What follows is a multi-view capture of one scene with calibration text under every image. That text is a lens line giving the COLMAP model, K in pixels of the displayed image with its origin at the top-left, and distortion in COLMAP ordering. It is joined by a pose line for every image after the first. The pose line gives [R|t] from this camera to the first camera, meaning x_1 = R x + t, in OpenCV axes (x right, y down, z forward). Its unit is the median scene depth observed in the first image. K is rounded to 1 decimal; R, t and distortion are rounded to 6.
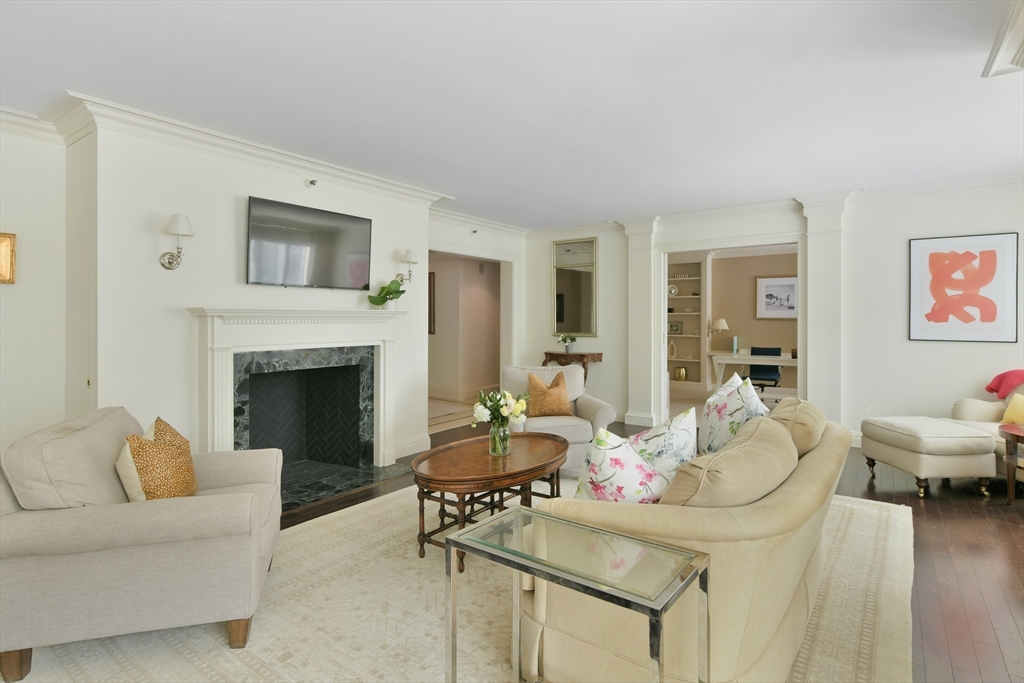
lens RADIAL K [[525.3, 0, 516.3], [0, 525.3, 316.7], [0, 0, 1]] dist [-0.003964, 0.000410]
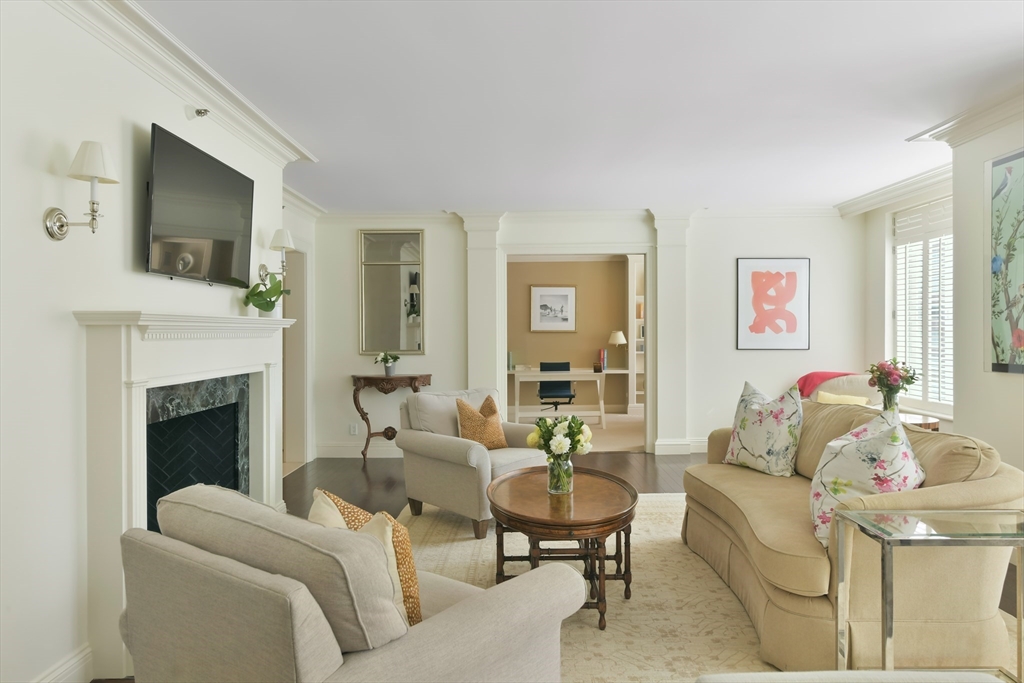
lens RADIAL K [[683.2, 0, 518.5], [0, 683.2, 333.2], [0, 0, 1]] dist [0.008210, -0.002895]
pose [[0.812981, -0.004400, 0.582274, -0.501935], [0.002074, 0.999987, 0.004660, 0.002686], [-0.582287, -0.002581, 0.812979, 0.109064]]
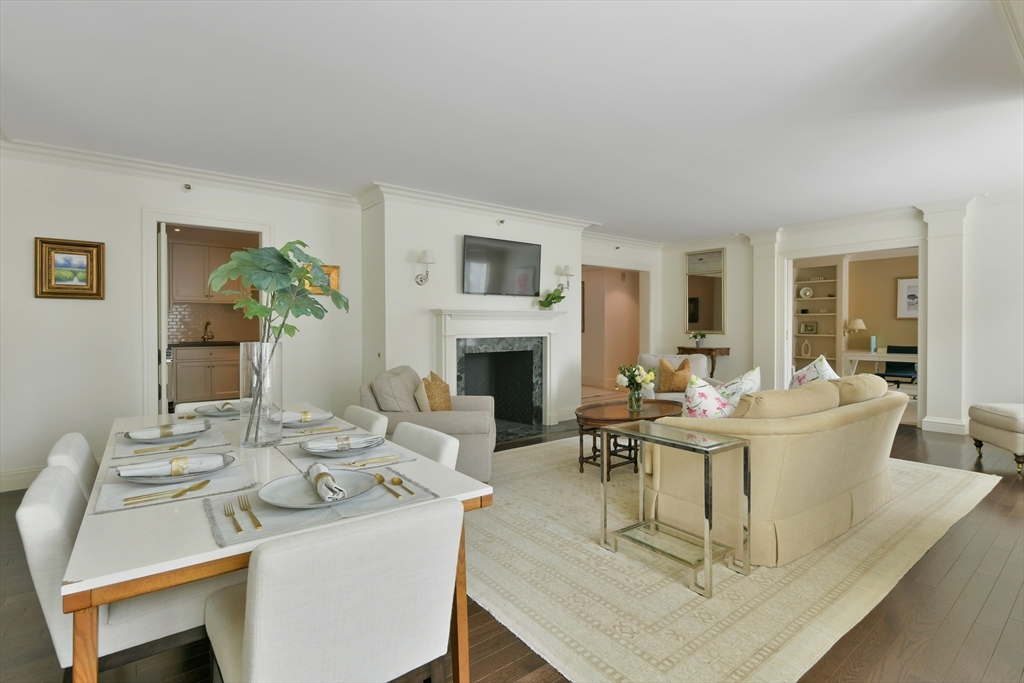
lens RADIAL K [[492.3, 0, 519.8], [0, 492.3, 326.2], [0, 0, 1]] dist [-0.004527, -0.000759]
pose [[0.961977, 0.000036, -0.273129, 0.021981], [0.002621, 0.999953, 0.009364, 0.015219], [0.273116, -0.009723, 0.961932, -0.251965]]
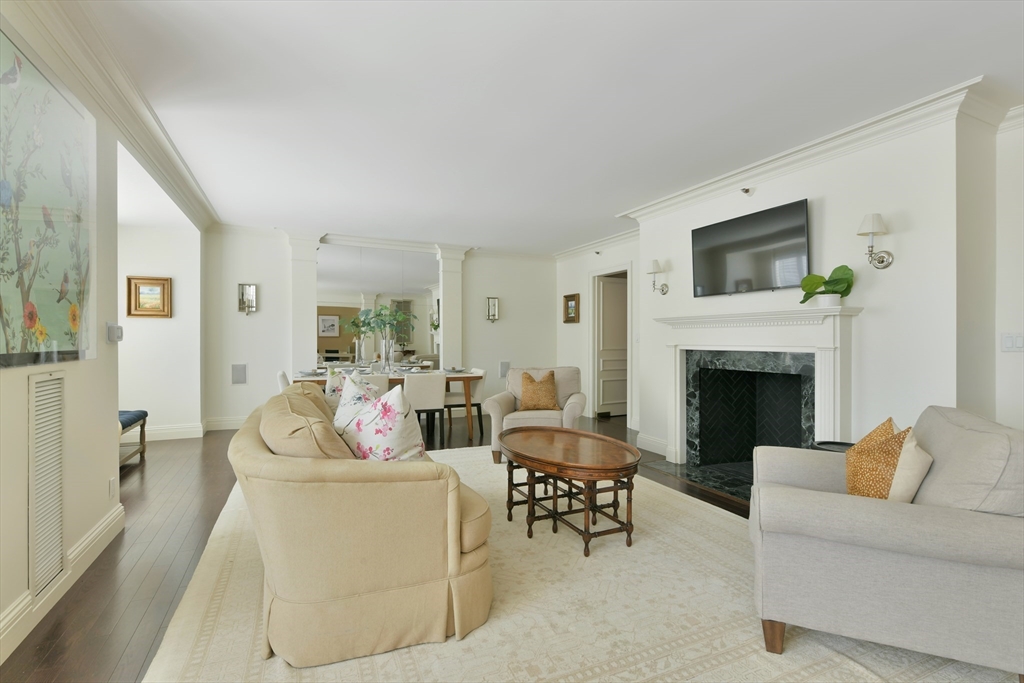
lens RADIAL K [[471.9, 0, 516.4], [0, 471.9, 341.4], [0, 0, 1]] dist [-0.002257, -0.001737]
pose [[-0.490942, 0.002111, -0.871190, 0.581206], [0.001066, 0.999998, 0.001823, 0.034827], [0.871191, -0.000034, -0.490943, 0.960159]]
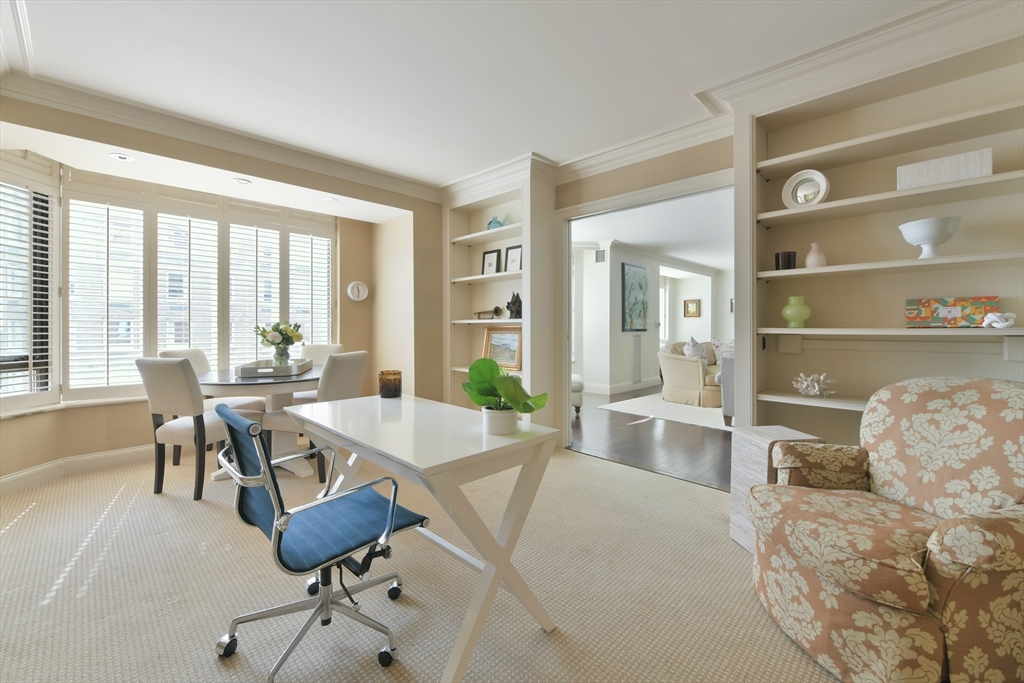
lens RADIAL K [[422.1, 0, 525.6], [0, 422.1, 329.7], [0, 0, 1]] dist [0.004363, -0.000572]
pose [[-0.990765, -0.003088, 0.135558, 0.624569], [-0.002905, 0.999995, 0.001551, 0.046108], [-0.135562, 0.001143, -0.990768, 2.086799]]
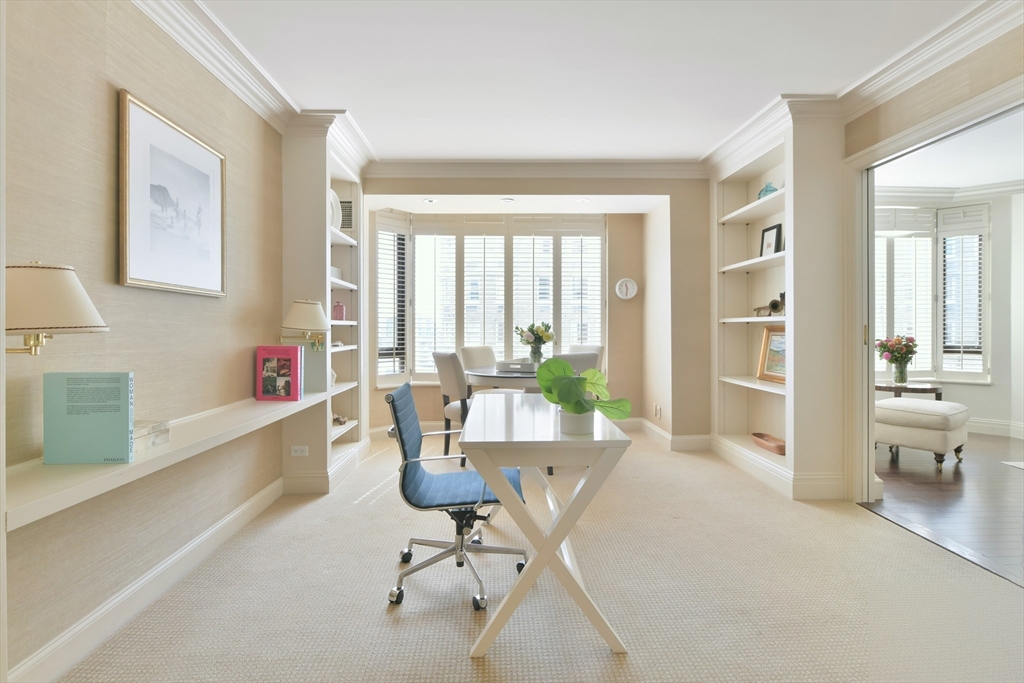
lens RADIAL K [[525.3, 0, 515.8], [0, 525.3, 325.2], [0, 0, 1]] dist [-0.003964, 0.000410]
pose [[-0.615082, 0.003232, 0.788457, 0.380306], [-0.003146, 0.999974, -0.006553, 0.046250], [-0.788457, -0.006511, -0.615055, 2.051061]]
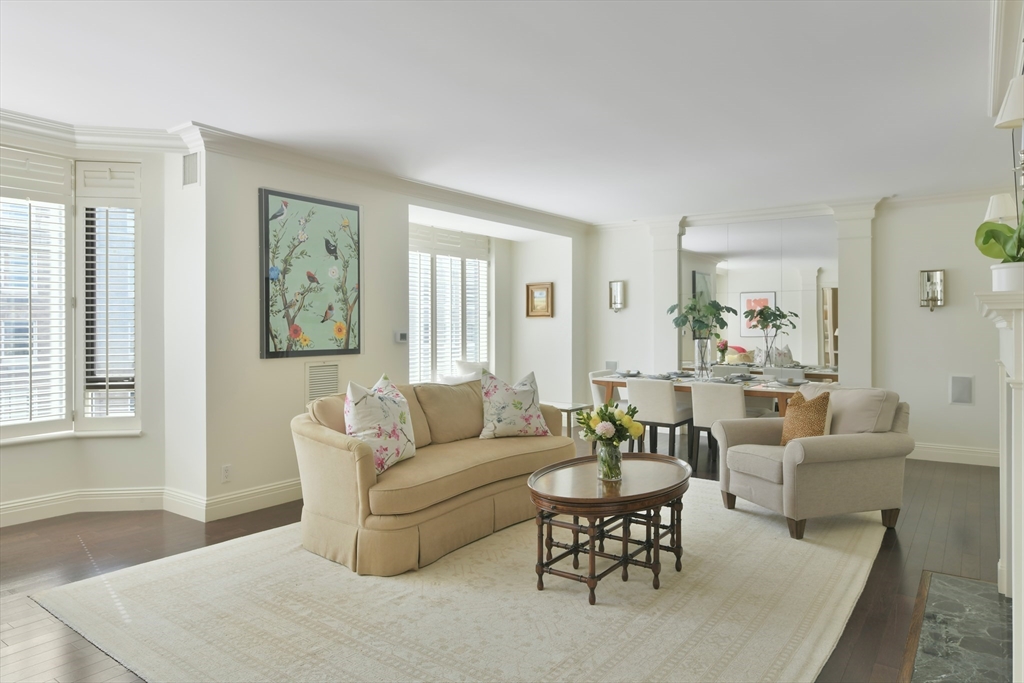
lens RADIAL K [[647.4, 0, 516.7], [0, 647.4, 328.6], [0, 0, 1]] dist [0.001100, 0.003783]
pose [[-0.999985, 0.000801, 0.005494, 0.081579], [0.000797, 0.999999, -0.000747, 0.010317], [-0.005495, -0.000742, -0.999985, 1.448944]]
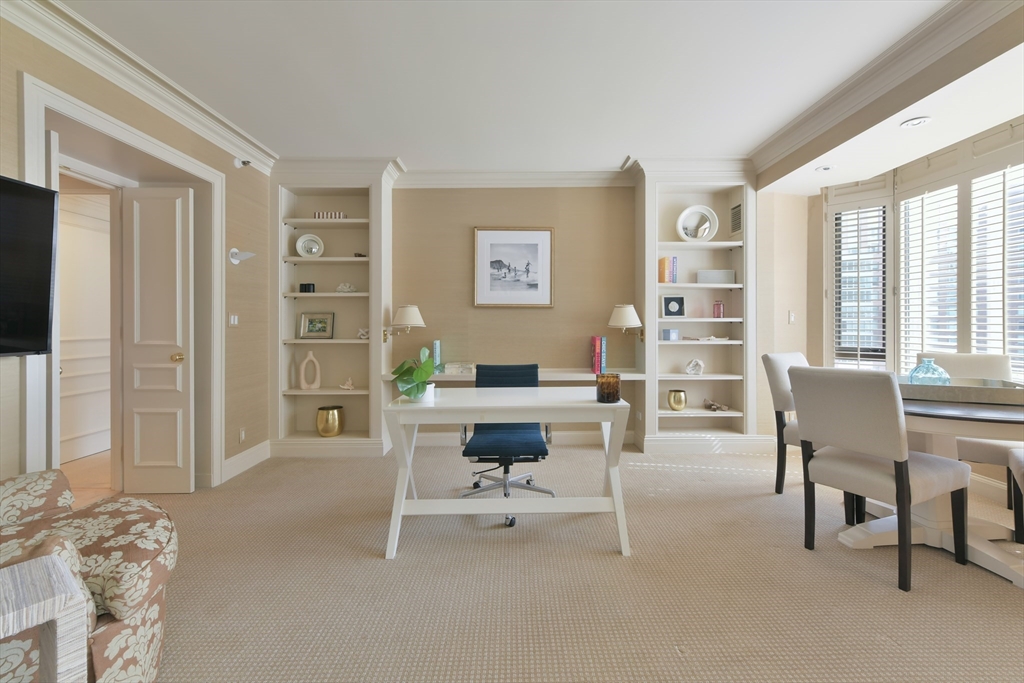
lens RADIAL K [[422.1, 0, 512.3], [0, 422.1, 320.3], [0, 0, 1]] dist [0.004363, -0.000572]
pose [[0.822064, -0.002021, 0.569391, 0.500708], [0.001501, 0.999998, 0.001383, 0.036387], [-0.569393, -0.000282, 0.822065, 1.276894]]
